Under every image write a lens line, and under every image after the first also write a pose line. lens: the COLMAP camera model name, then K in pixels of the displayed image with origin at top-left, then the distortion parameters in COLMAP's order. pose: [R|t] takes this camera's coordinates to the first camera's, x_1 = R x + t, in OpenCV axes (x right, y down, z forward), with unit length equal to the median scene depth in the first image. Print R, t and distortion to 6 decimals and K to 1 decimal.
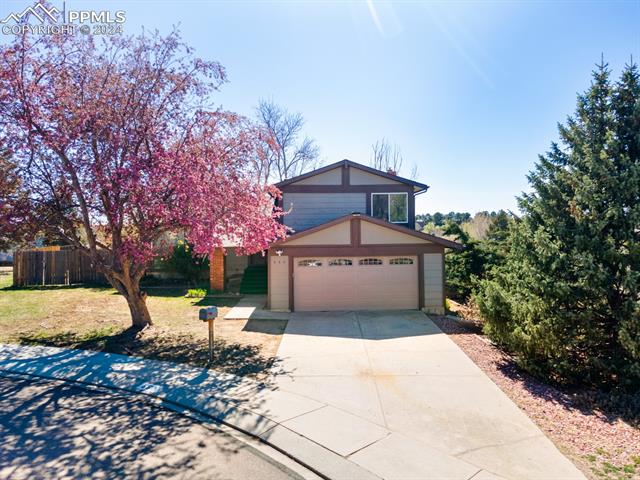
lens RADIAL K [[459.5, 0, 321.3], [0, 459.5, 241.7], [0, 0, 1]] dist [0.052309, -0.001281]
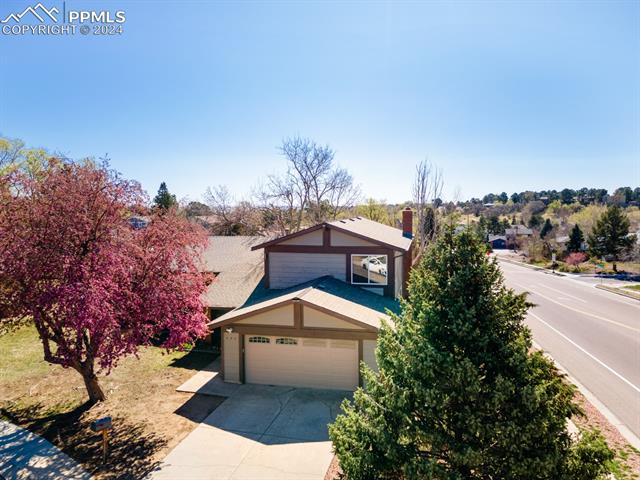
lens RADIAL K [[459.5, 0, 322.2], [0, 459.5, 239.4], [0, 0, 1]] dist [0.052309, -0.001281]
pose [[0.970846, 0.020514, -0.238824, 0.367475], [-0.008872, 0.998724, 0.049724, -0.241365], [0.239539, -0.046155, 0.969789, 0.002432]]
